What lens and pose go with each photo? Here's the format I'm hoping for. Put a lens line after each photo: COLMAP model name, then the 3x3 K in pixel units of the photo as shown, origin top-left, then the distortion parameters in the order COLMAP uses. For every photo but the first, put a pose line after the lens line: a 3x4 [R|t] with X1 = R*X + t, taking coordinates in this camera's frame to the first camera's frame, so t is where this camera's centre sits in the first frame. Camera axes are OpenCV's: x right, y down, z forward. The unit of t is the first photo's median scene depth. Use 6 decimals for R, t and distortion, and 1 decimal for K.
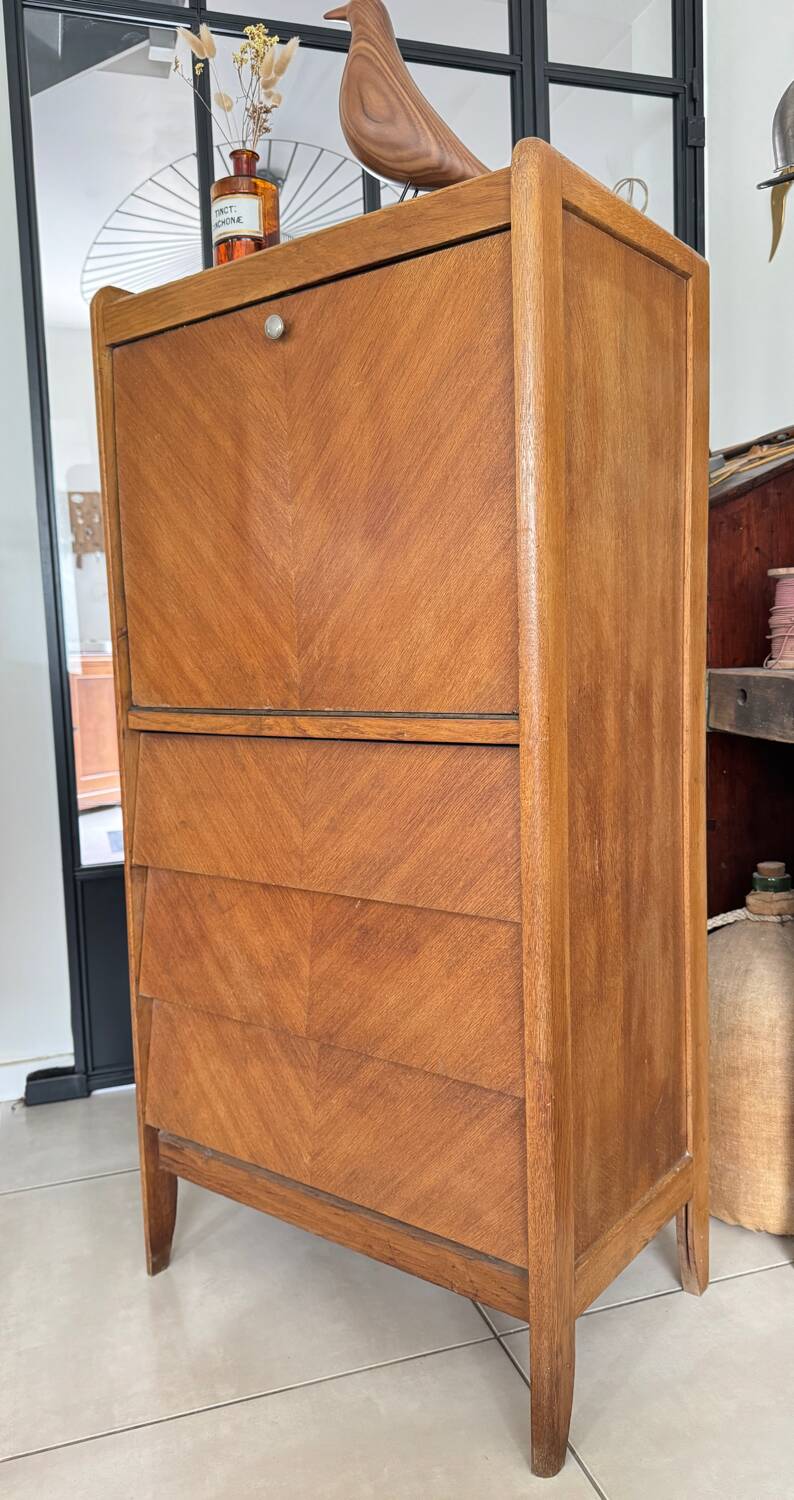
lens RADIAL K [[1068.9, 0, 411.6], [0, 1068.9, 754.3], [0, 0, 1]] dist [0.057713, -0.069589]
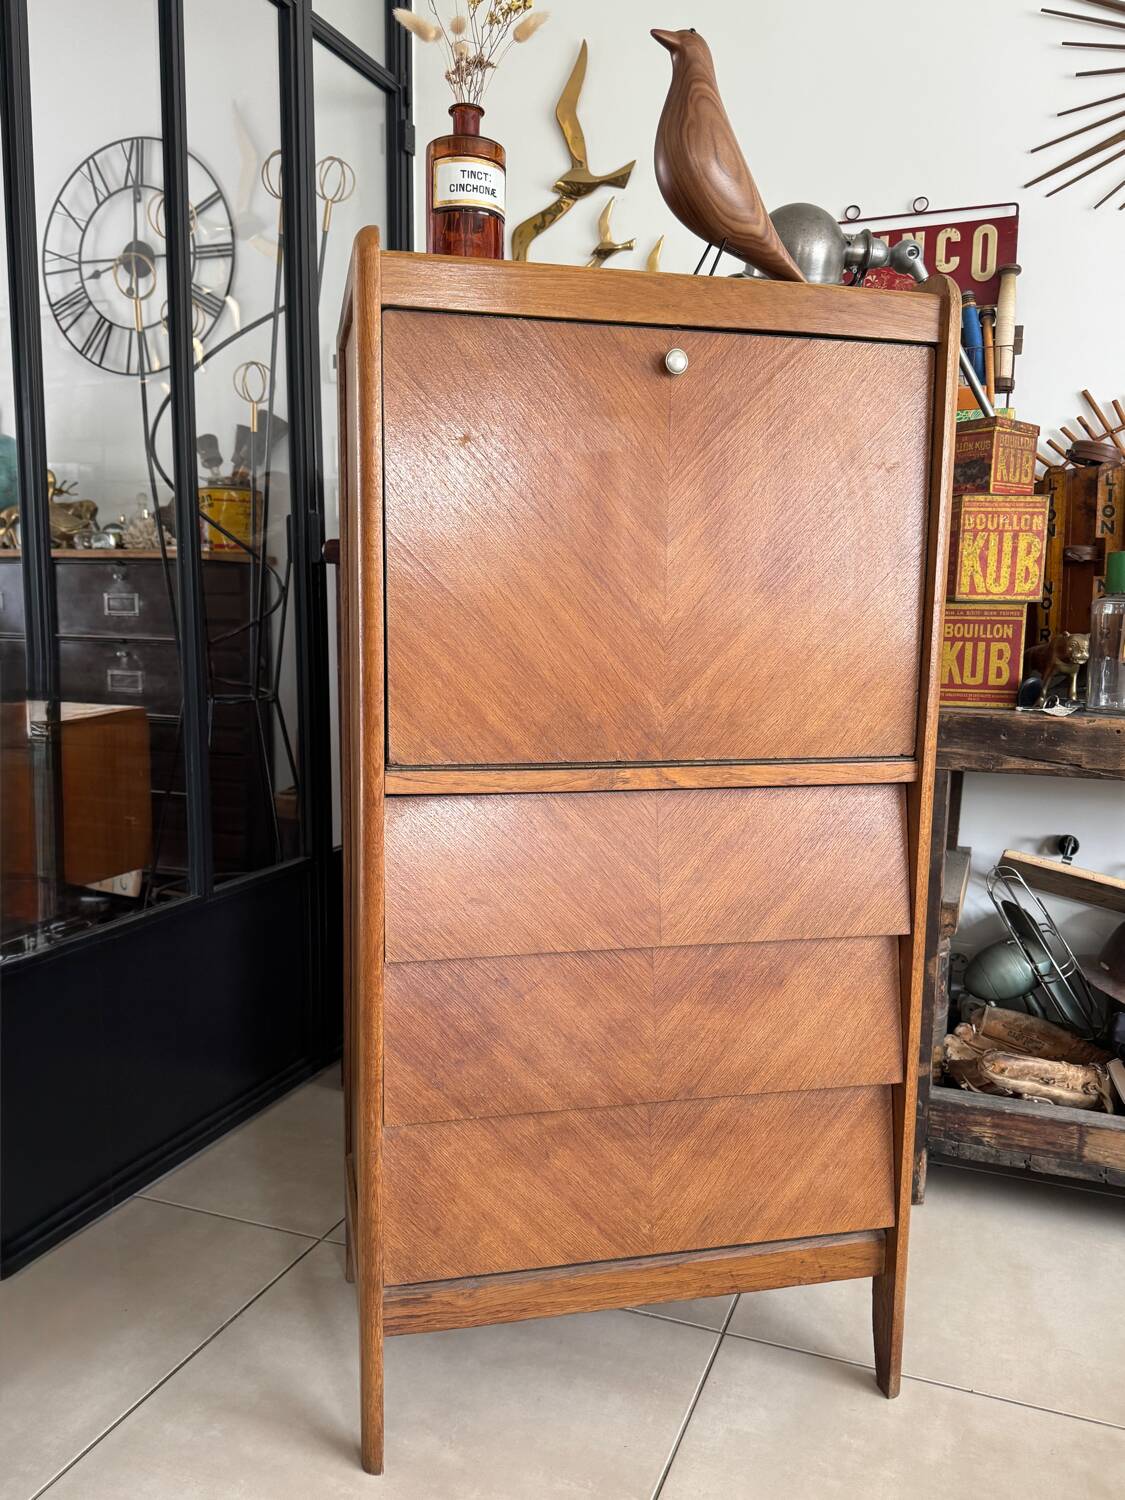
lens RADIAL K [[1178.6, 0, 561.1], [0, 1178.6, 755.1], [0, 0, 1]] dist [0.057670, -0.092311]
pose [[0.635061, -0.059213, 0.770189, -0.970609], [0.049367, 0.998131, 0.036031, -0.088207], [-0.770883, 0.015140, 0.636797, 0.399629]]
